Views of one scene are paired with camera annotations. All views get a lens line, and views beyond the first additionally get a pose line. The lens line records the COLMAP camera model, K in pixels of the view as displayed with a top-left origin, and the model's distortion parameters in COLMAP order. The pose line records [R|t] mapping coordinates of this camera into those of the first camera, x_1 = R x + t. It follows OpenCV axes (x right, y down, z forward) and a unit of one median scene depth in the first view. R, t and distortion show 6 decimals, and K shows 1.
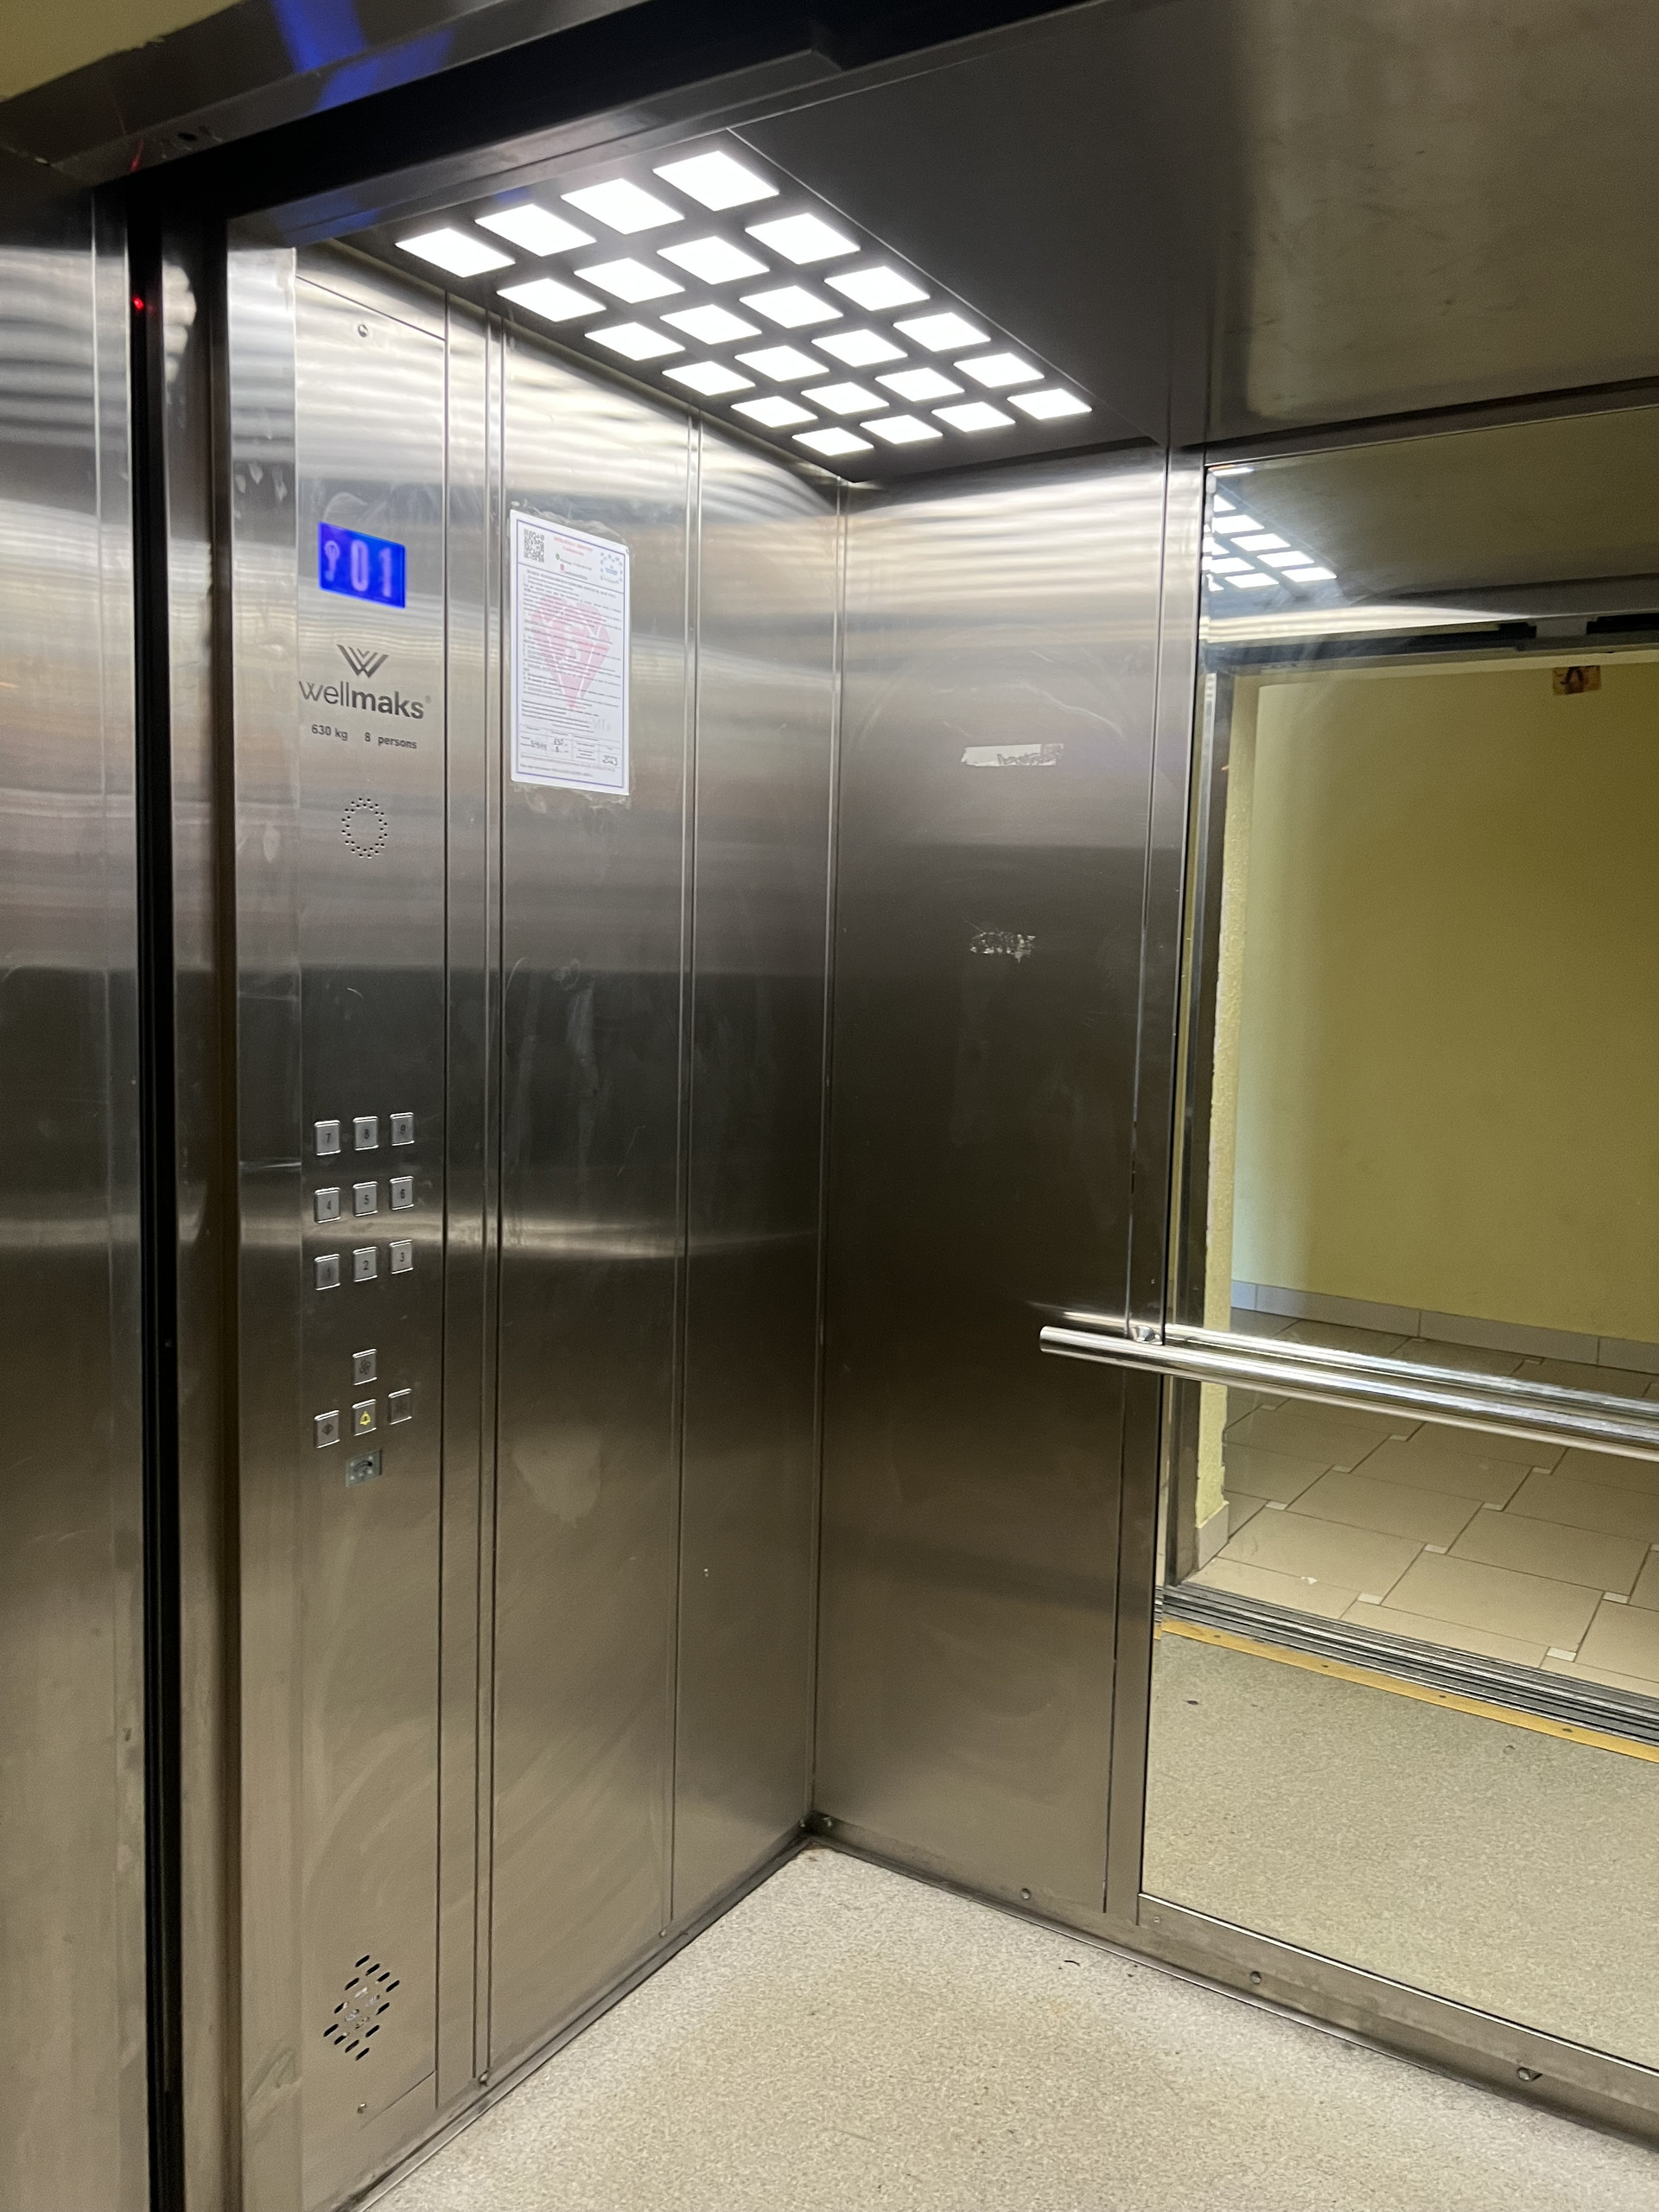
lens RADIAL K [[1674.4, 0, 823.2], [0, 1674.4, 1114.9], [0, 0, 1]] dist [-0.000489, -0.009540]
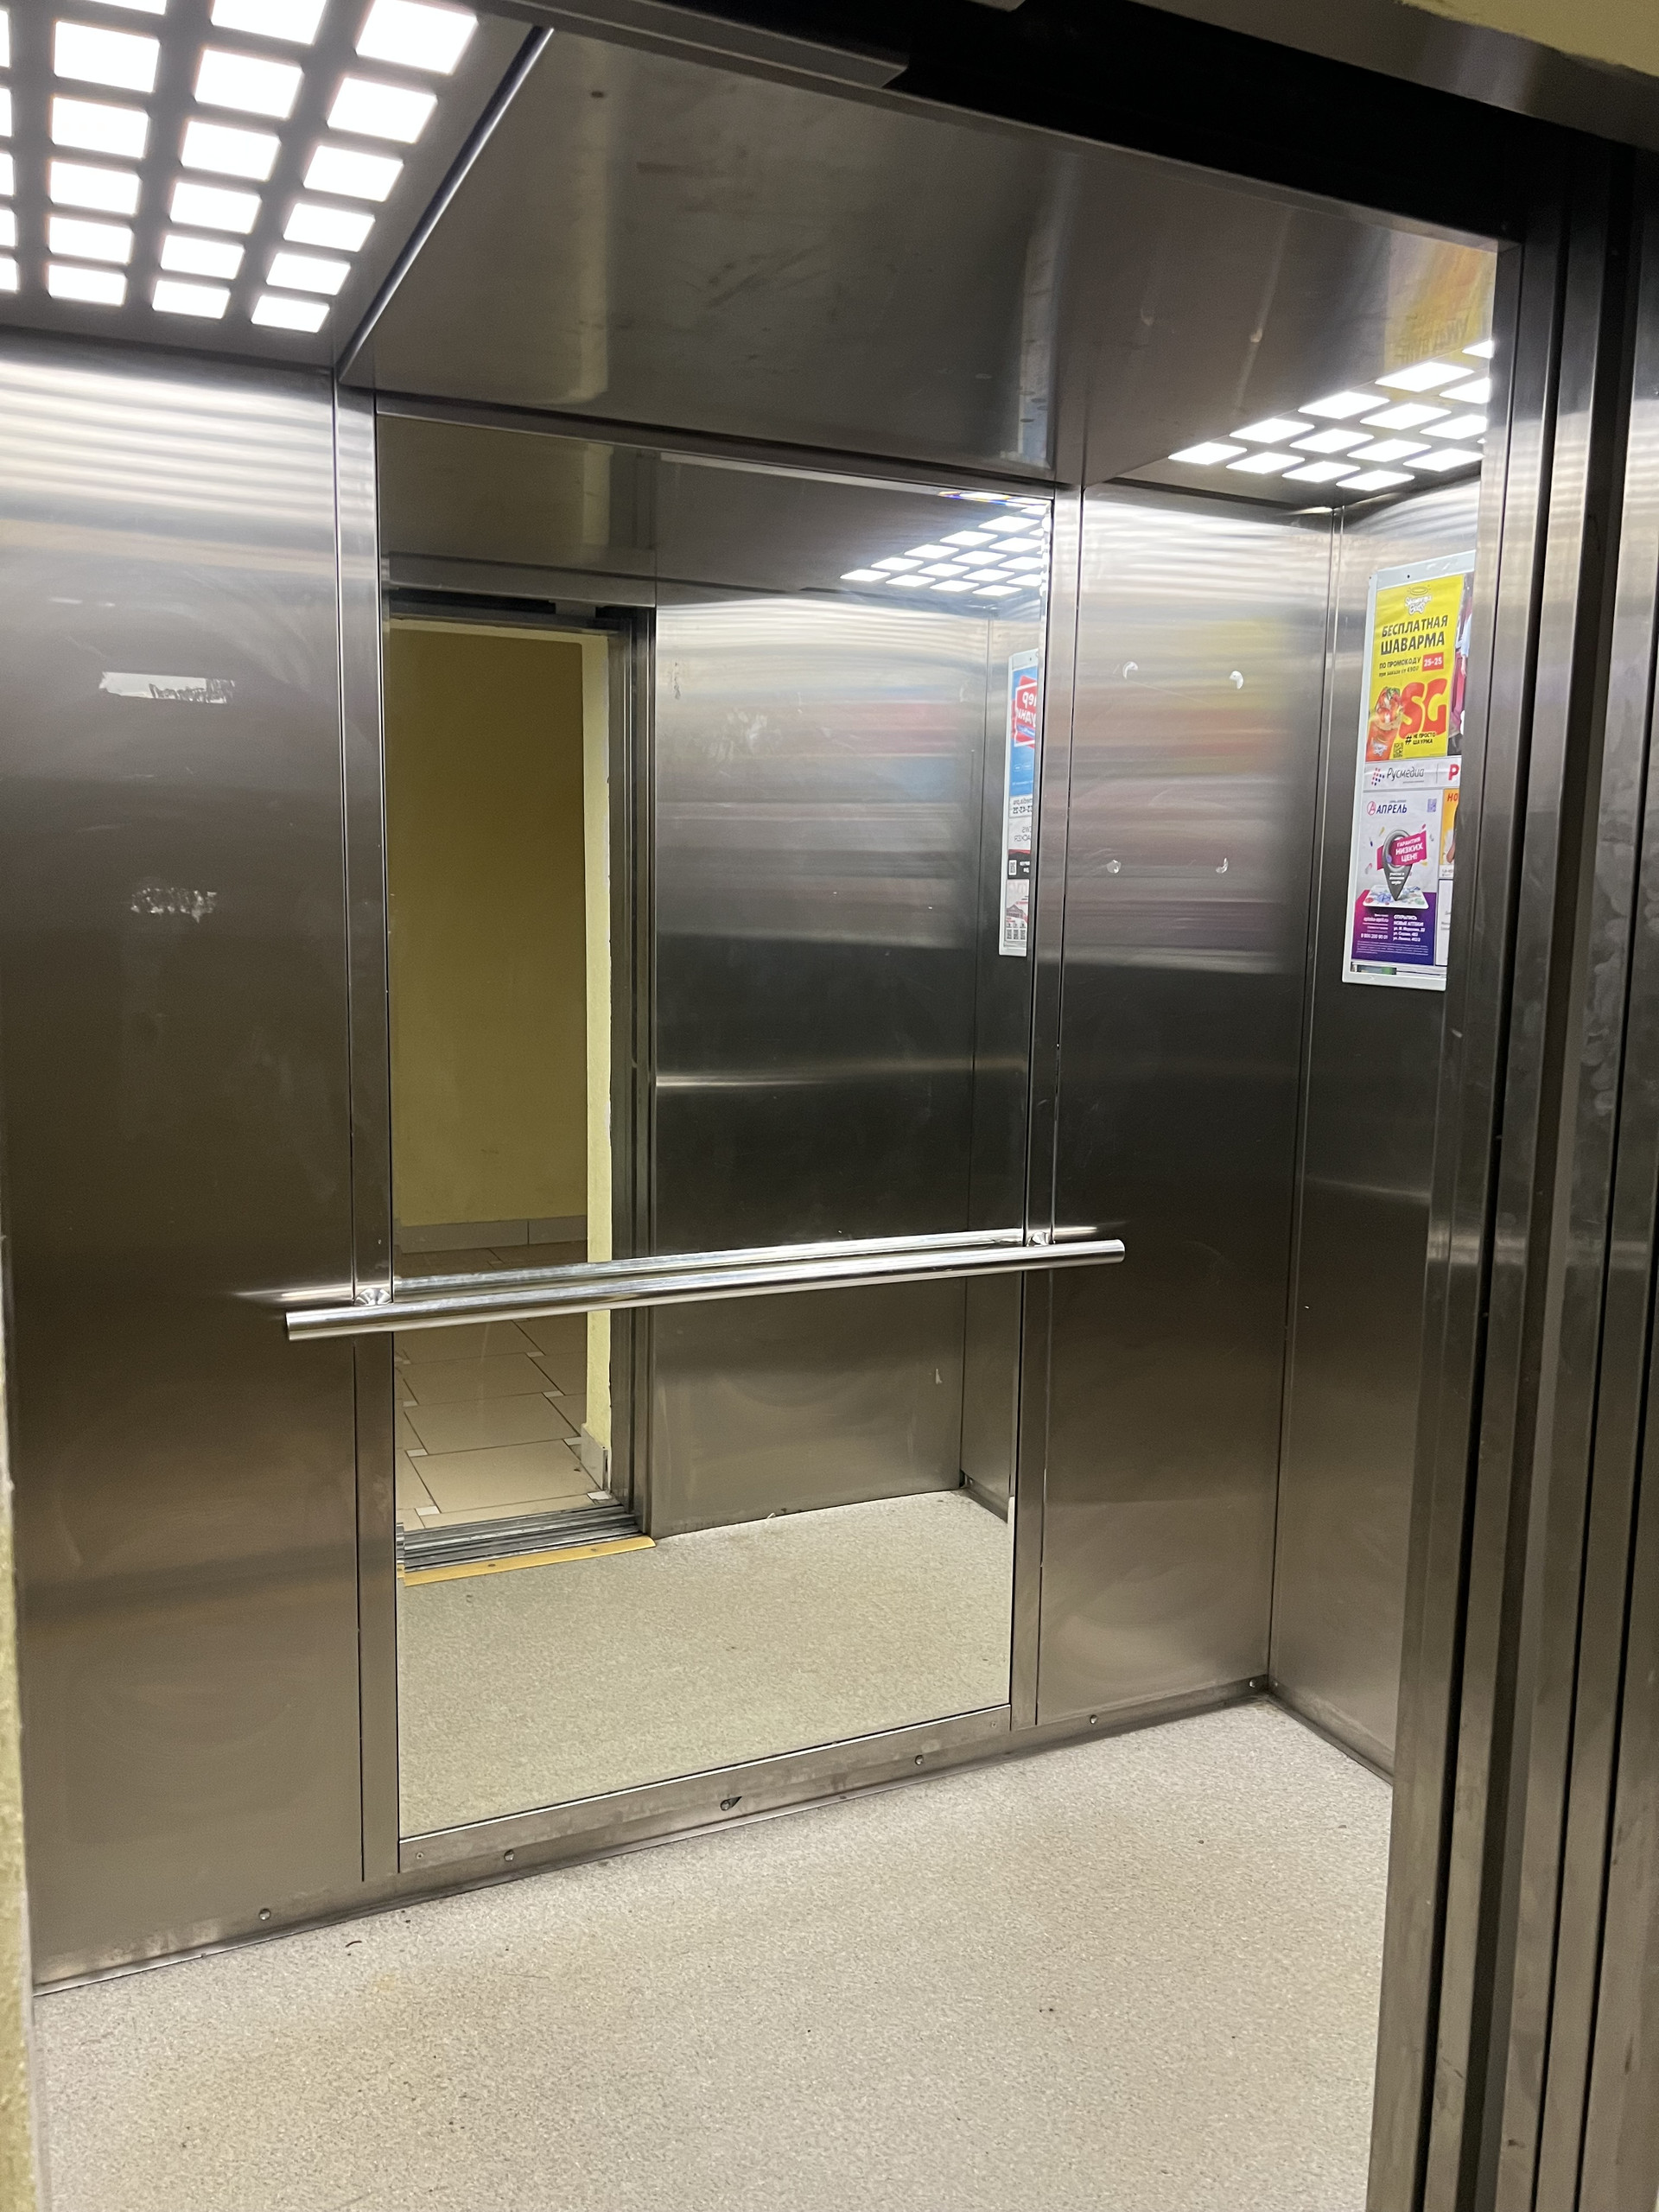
lens RADIAL K [[1664.2, 0, 840.6], [0, 1664.2, 1114.9], [0, 0, 1]] dist [0.040536, -0.049849]
pose [[0.526285, -0.133067, 0.839832, -0.474717], [0.086483, 0.990934, 0.102814, -0.051560], [-0.845899, 0.018522, 0.533022, 0.233232]]
